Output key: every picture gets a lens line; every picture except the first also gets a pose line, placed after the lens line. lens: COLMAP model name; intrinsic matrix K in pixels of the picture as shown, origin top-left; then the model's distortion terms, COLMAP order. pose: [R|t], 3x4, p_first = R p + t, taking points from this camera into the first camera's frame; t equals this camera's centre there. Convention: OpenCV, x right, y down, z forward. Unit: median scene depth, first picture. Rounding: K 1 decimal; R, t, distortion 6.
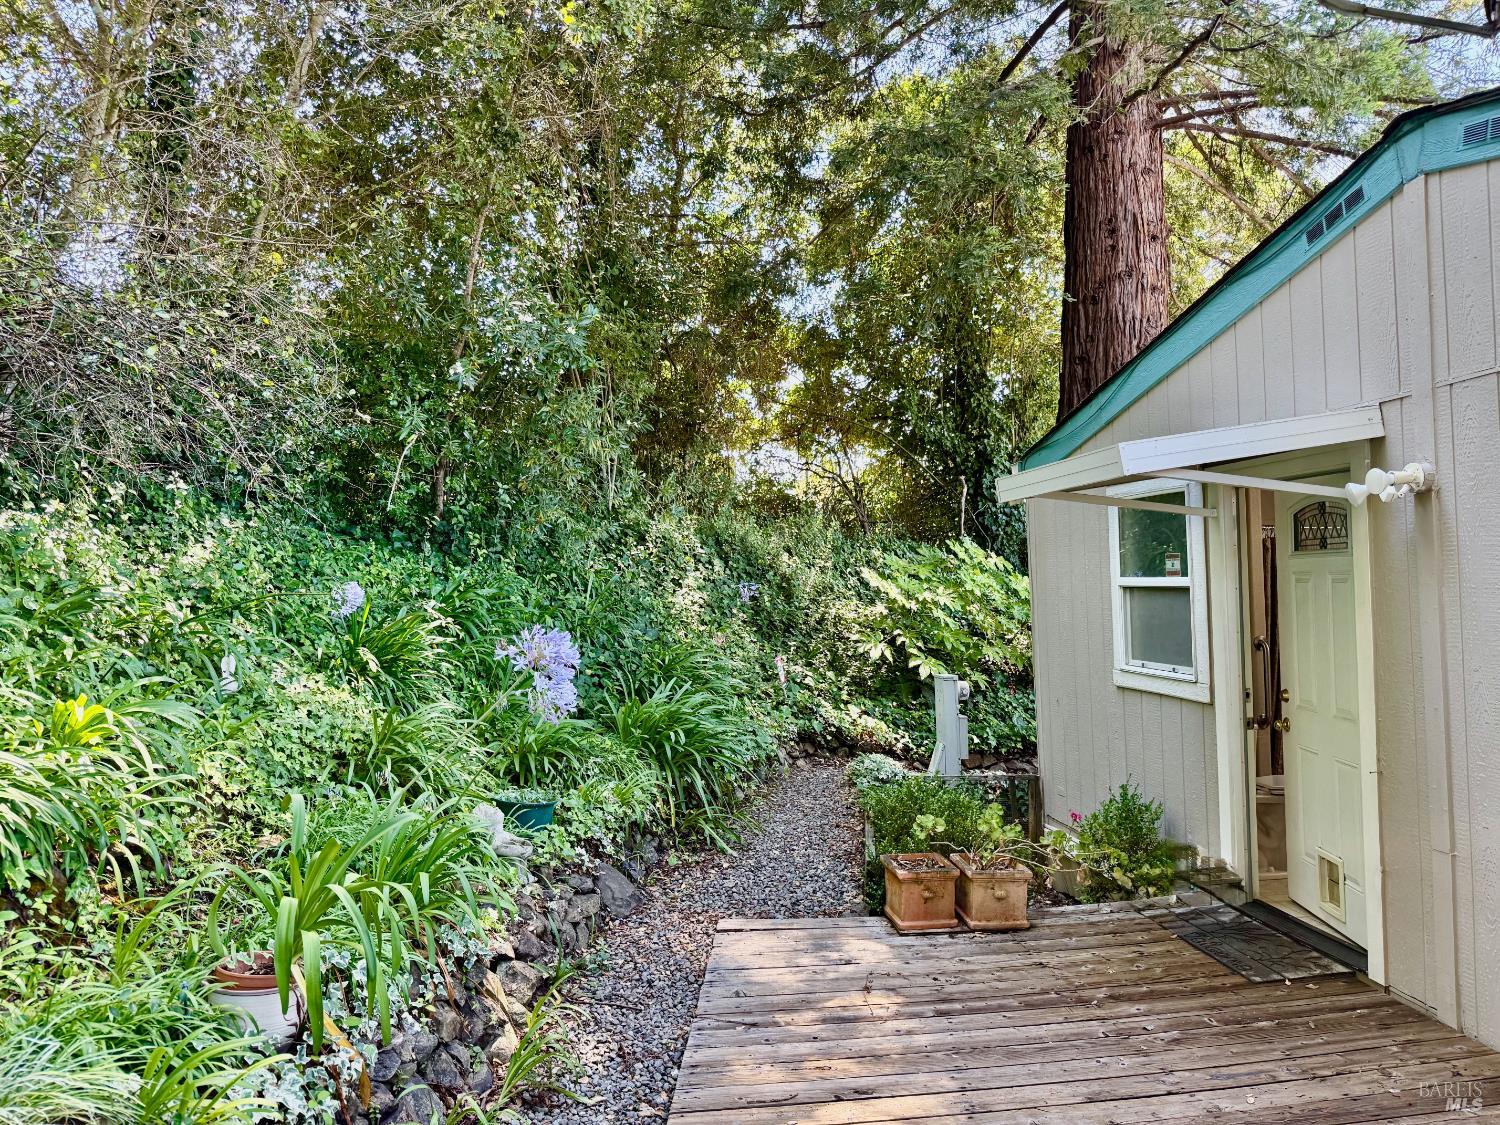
lens RADIAL K [[1323.8, 0, 745.3], [0, 1323.8, 563.9], [0, 0, 1]] dist [0.155829, -0.469442]
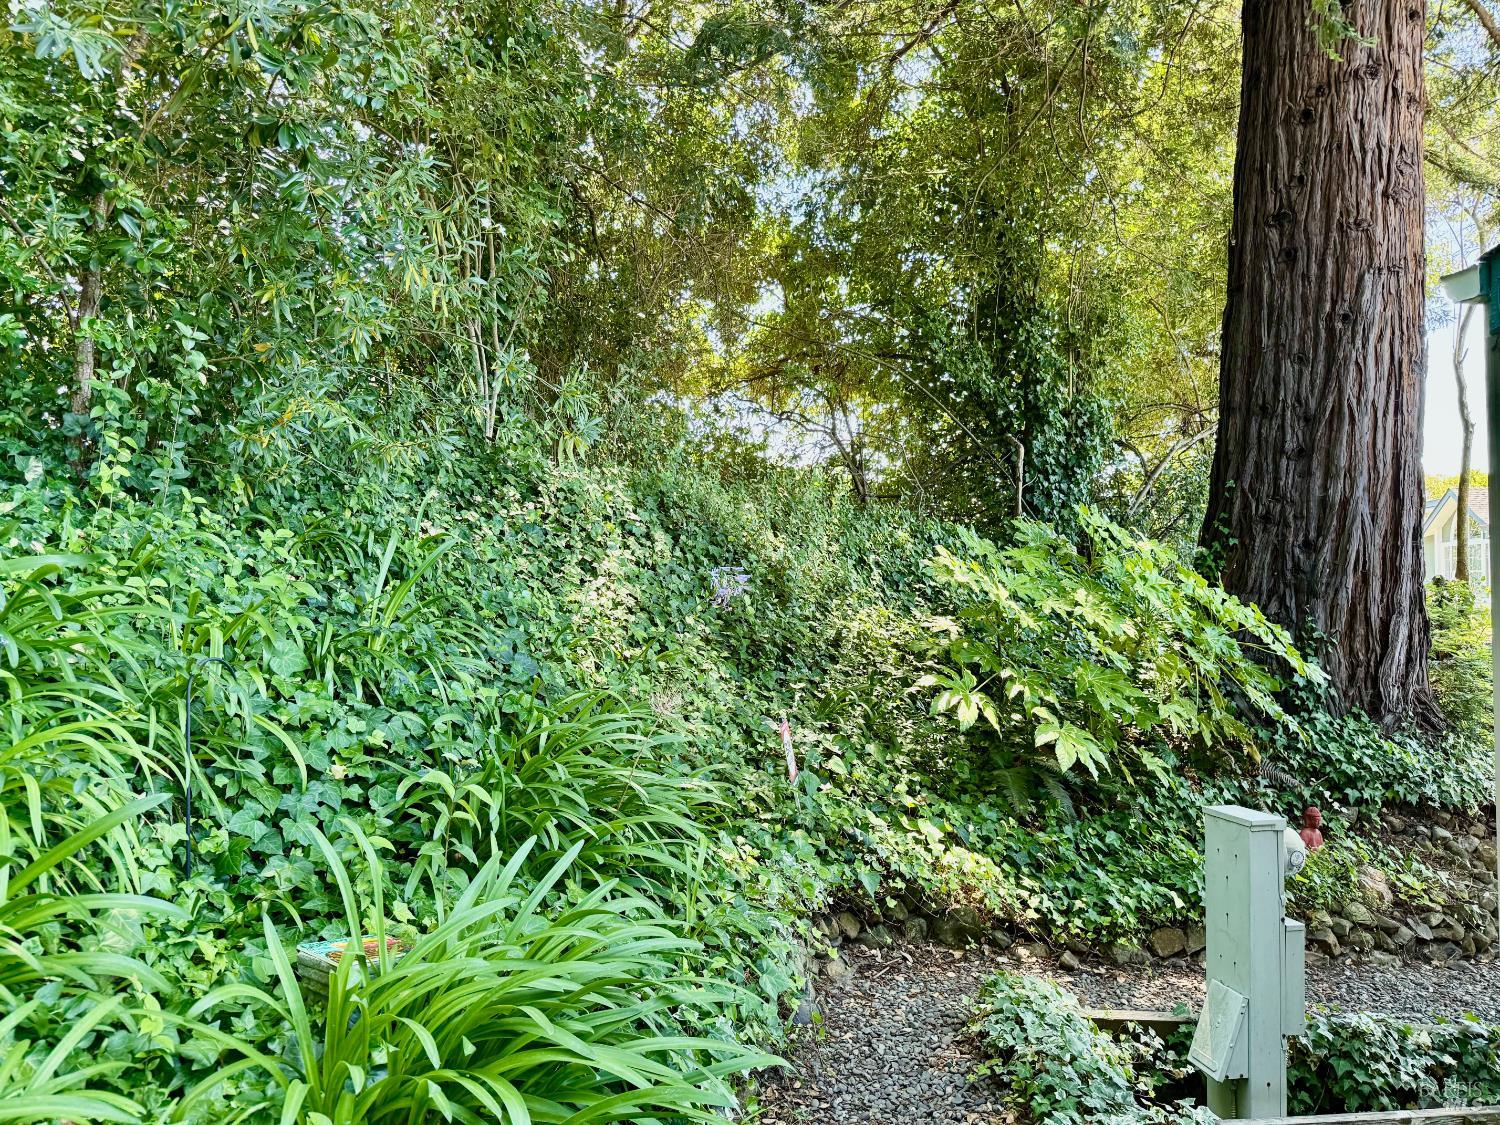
lens RADIAL K [[1323.8, 0, 745.3], [0, 1323.8, 563.9], [0, 0, 1]] dist [0.155829, -0.469442]
pose [[0.998350, 0.031891, 0.047756, -0.012472], [-0.031927, 0.999490, -0.000021, 0.011154], [-0.047732, -0.001504, 0.998859, 0.451539]]
